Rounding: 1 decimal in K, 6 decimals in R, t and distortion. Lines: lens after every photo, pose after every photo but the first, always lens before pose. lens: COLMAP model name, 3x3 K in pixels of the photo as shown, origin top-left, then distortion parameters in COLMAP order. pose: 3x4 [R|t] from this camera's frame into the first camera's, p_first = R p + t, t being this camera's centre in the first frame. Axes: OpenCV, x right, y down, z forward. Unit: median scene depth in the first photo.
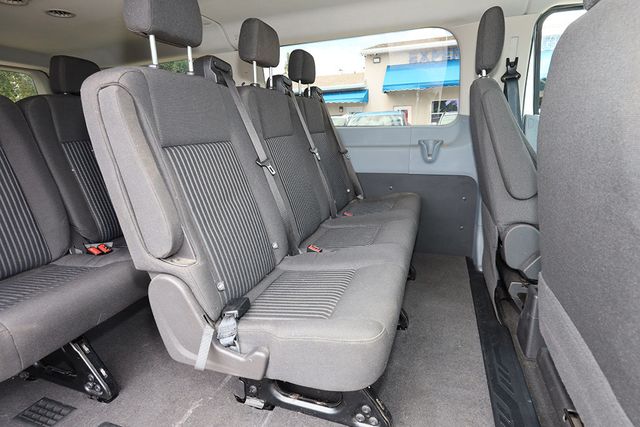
lens RADIAL K [[330.8, 0, 320.0], [0, 330.8, 213.5], [0, 0, 1]] dist [0.001286, 0.000235]
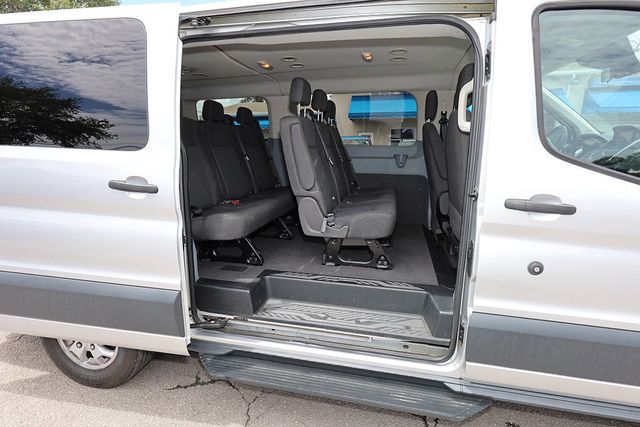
lens RADIAL K [[330.8, 0, 320.0], [0, 330.8, 213.5], [0, 0, 1]] dist [0.001286, 0.000235]
pose [[0.993125, 0.015263, 0.116062, -0.278110], [-0.007871, 0.997926, -0.063883, 0.198049], [-0.116797, 0.062531, 0.991185, -0.630355]]
